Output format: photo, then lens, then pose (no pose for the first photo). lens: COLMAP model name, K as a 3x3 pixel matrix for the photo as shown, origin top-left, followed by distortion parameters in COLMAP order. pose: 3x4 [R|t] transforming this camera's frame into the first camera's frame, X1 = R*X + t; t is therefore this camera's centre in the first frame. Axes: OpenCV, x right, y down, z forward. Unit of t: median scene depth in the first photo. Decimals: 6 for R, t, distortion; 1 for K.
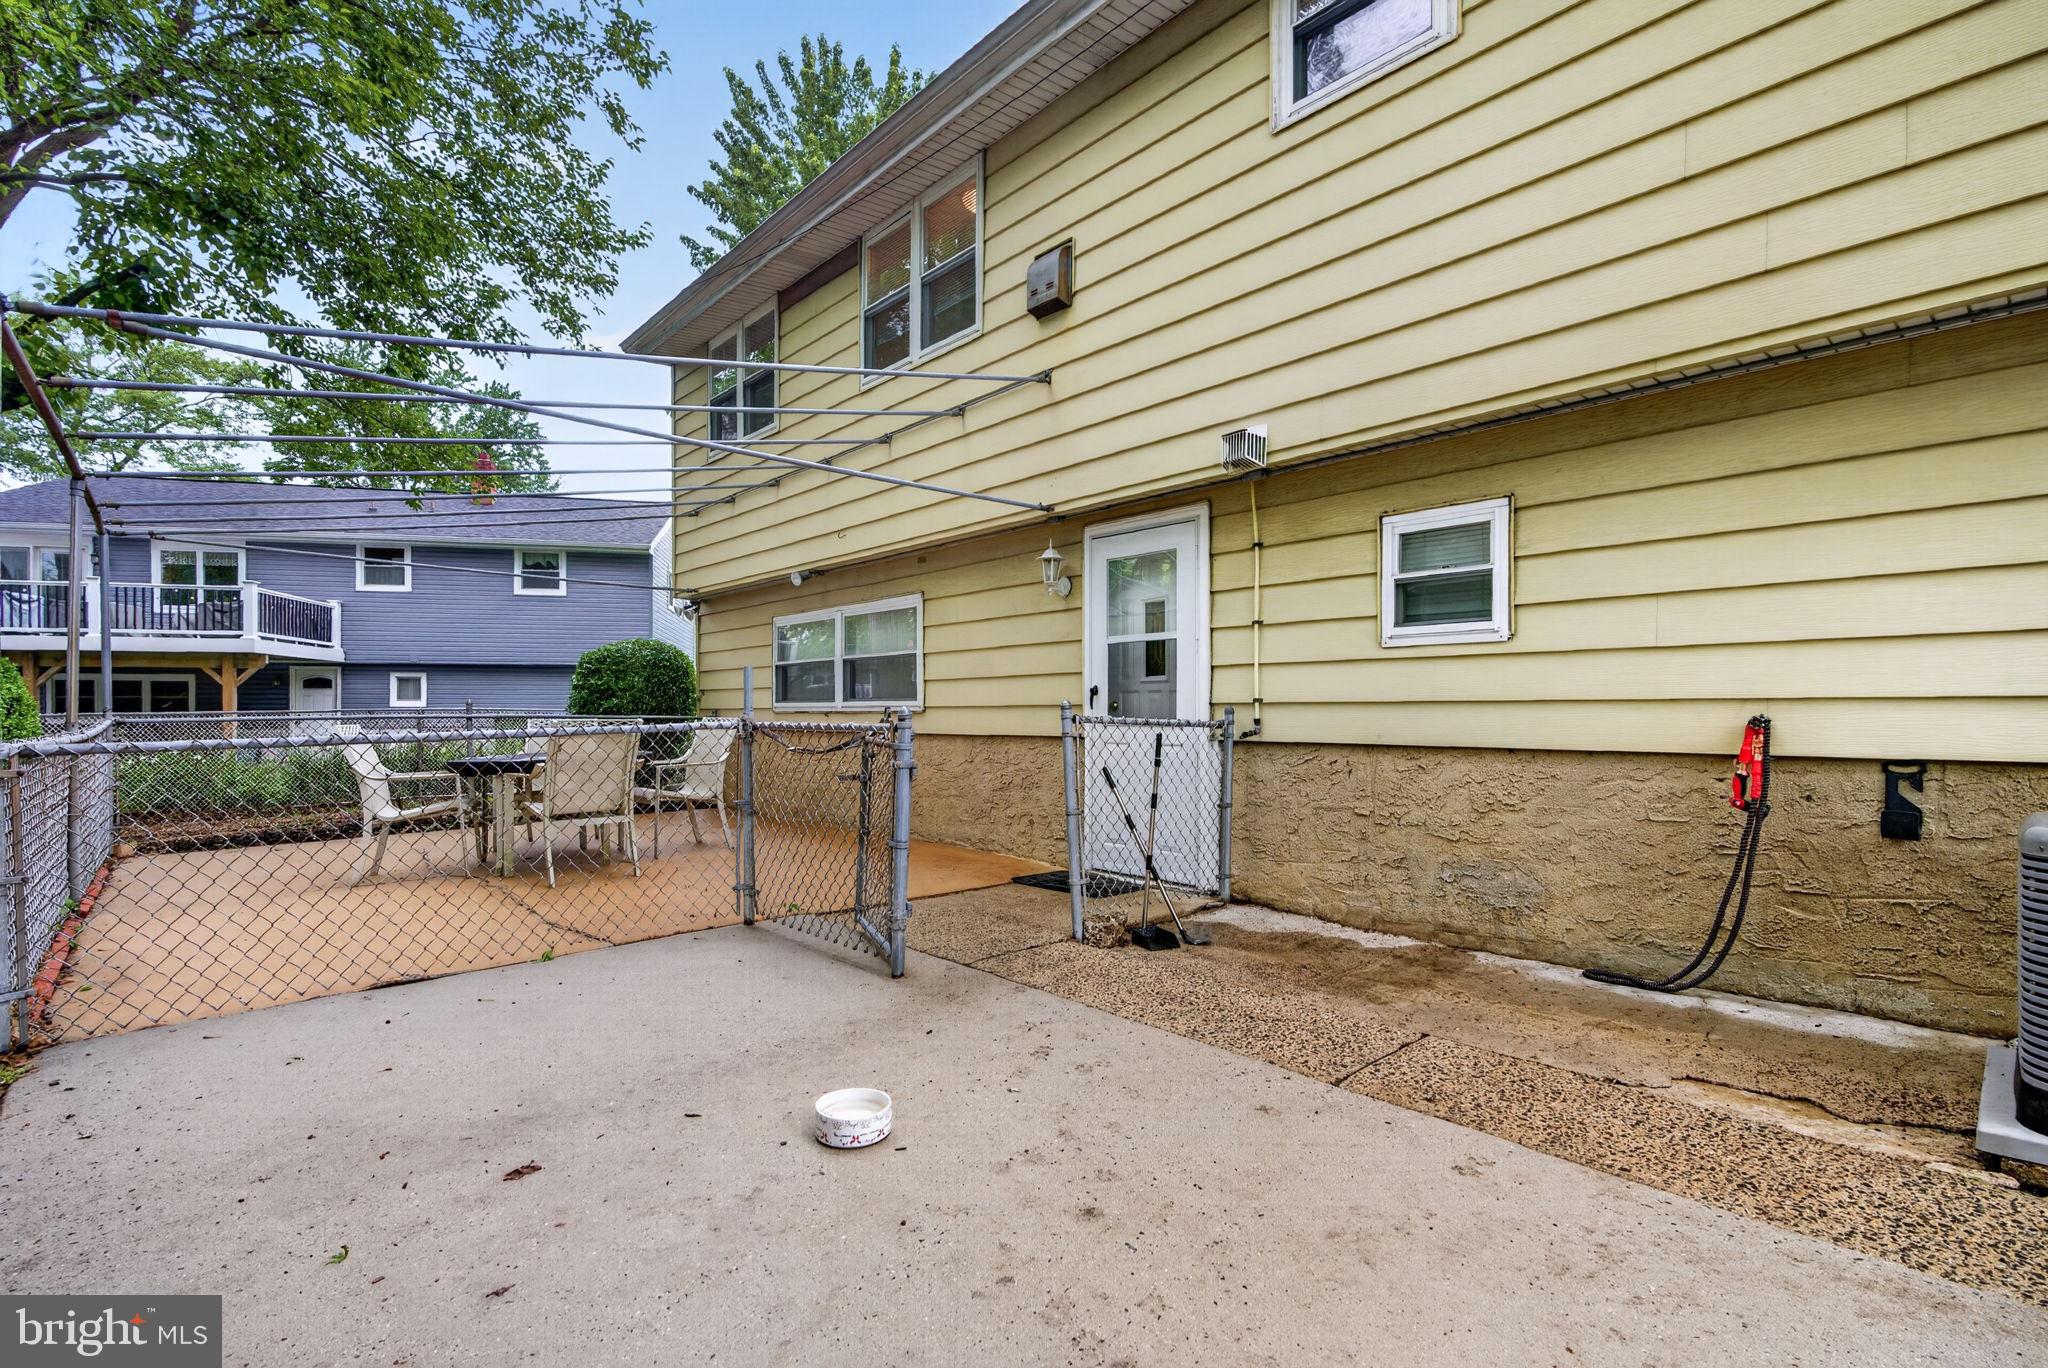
lens RADIAL K [[947.9, 0, 1012.2], [0, 947.9, 711.1], [0, 0, 1]] dist [-0.003328, 0.002826]
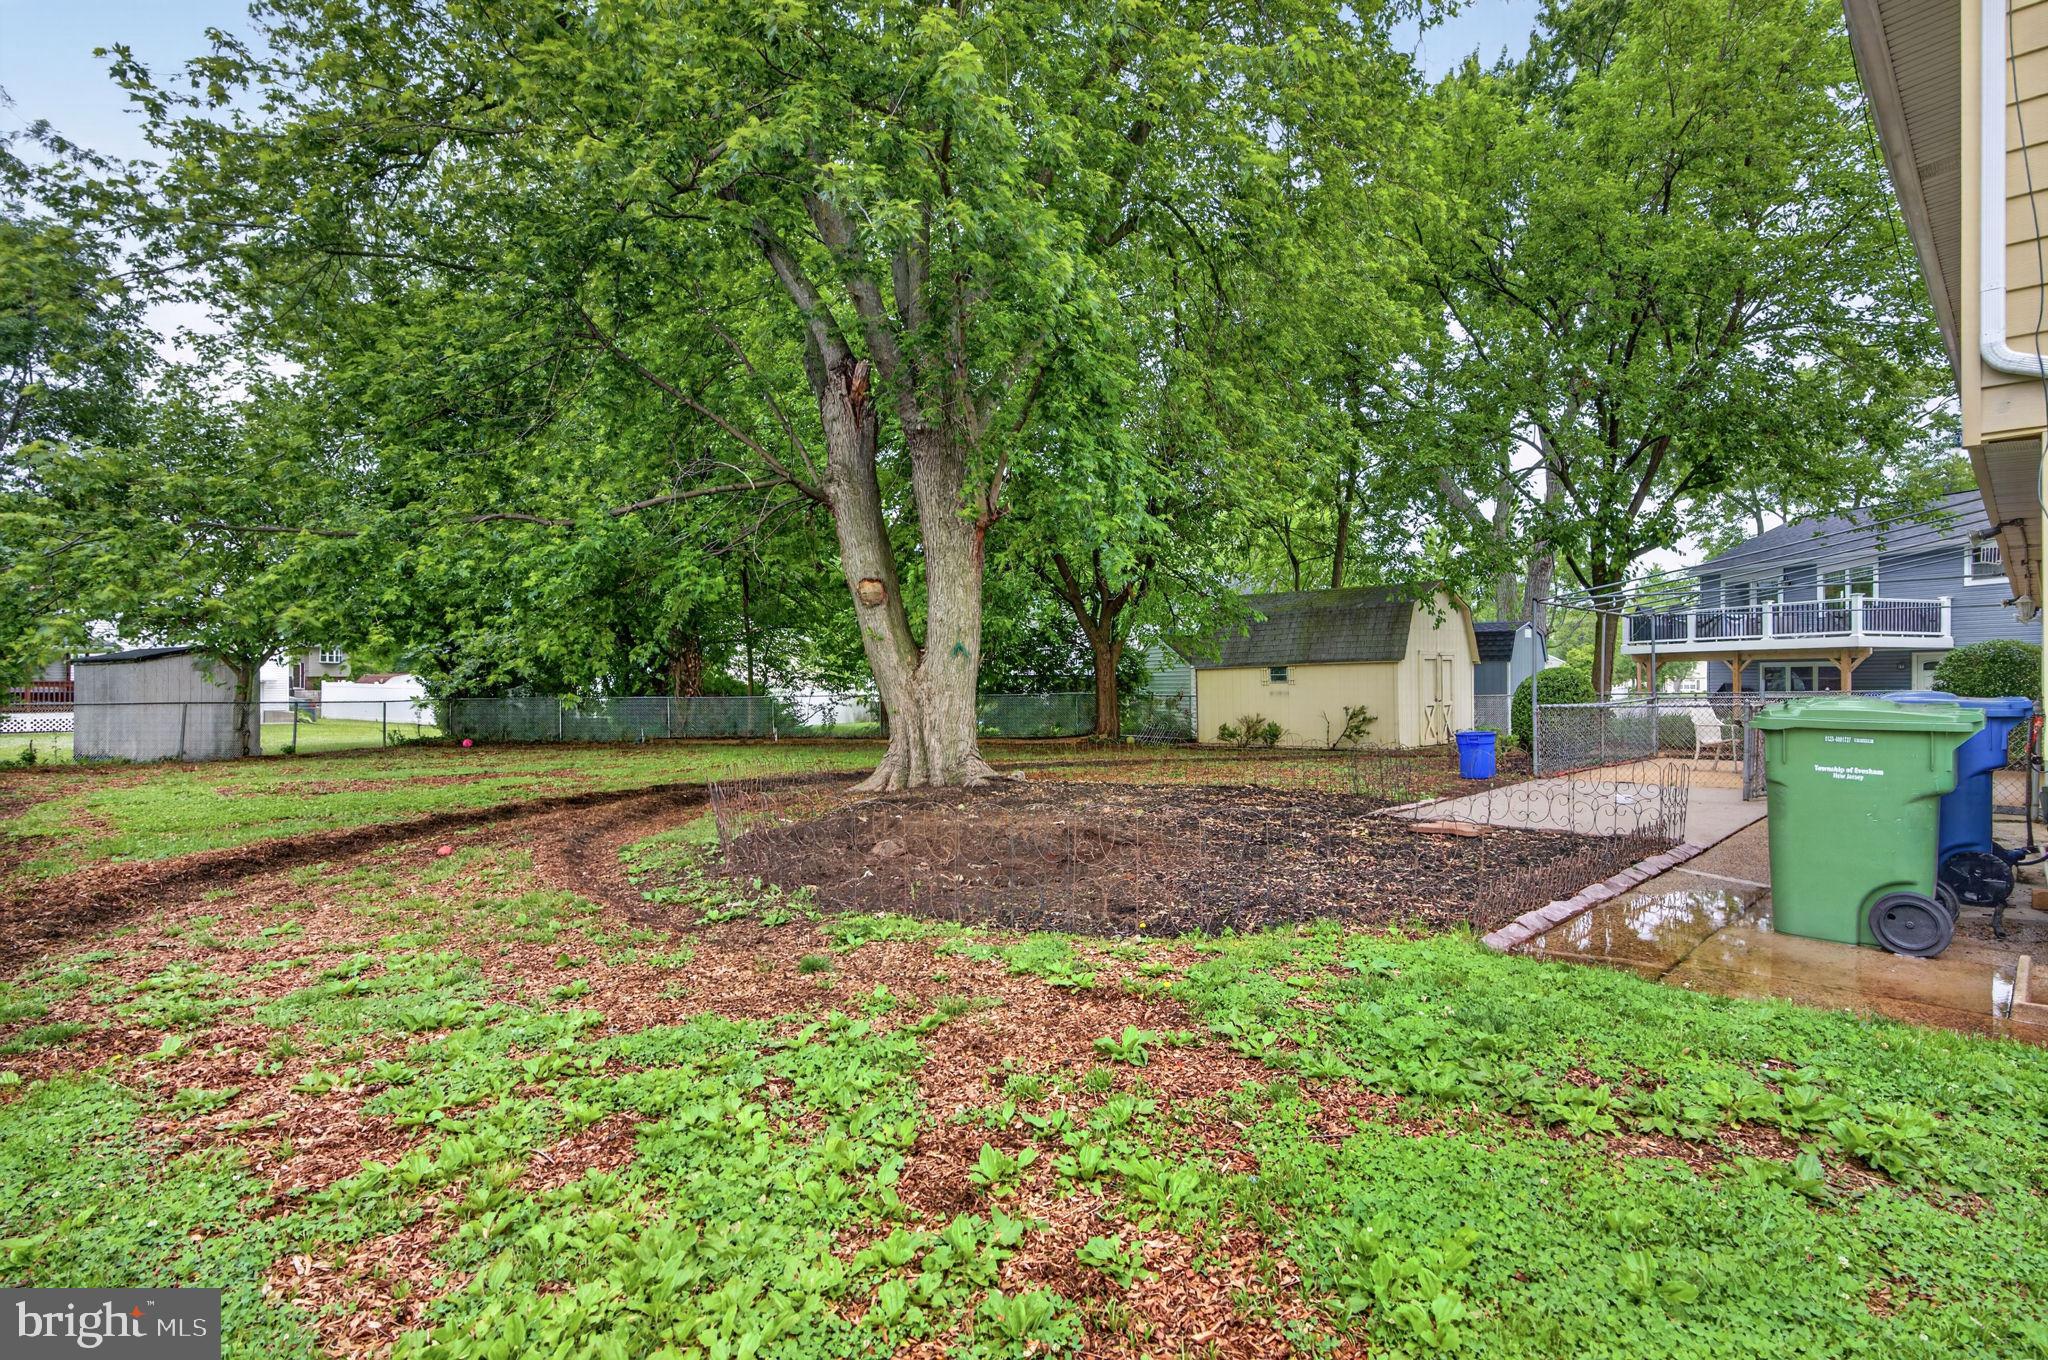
lens RADIAL K [[1025.6, 0, 1020.2], [0, 1025.6, 679.5], [0, 0, 1]] dist [-0.003355, 0.001855]
pose [[0.065661, -0.003719, -0.997835, 1.979540], [0.000070, 0.999993, -0.003722, -0.028536], [0.997842, 0.000175, 0.065661, -1.019106]]
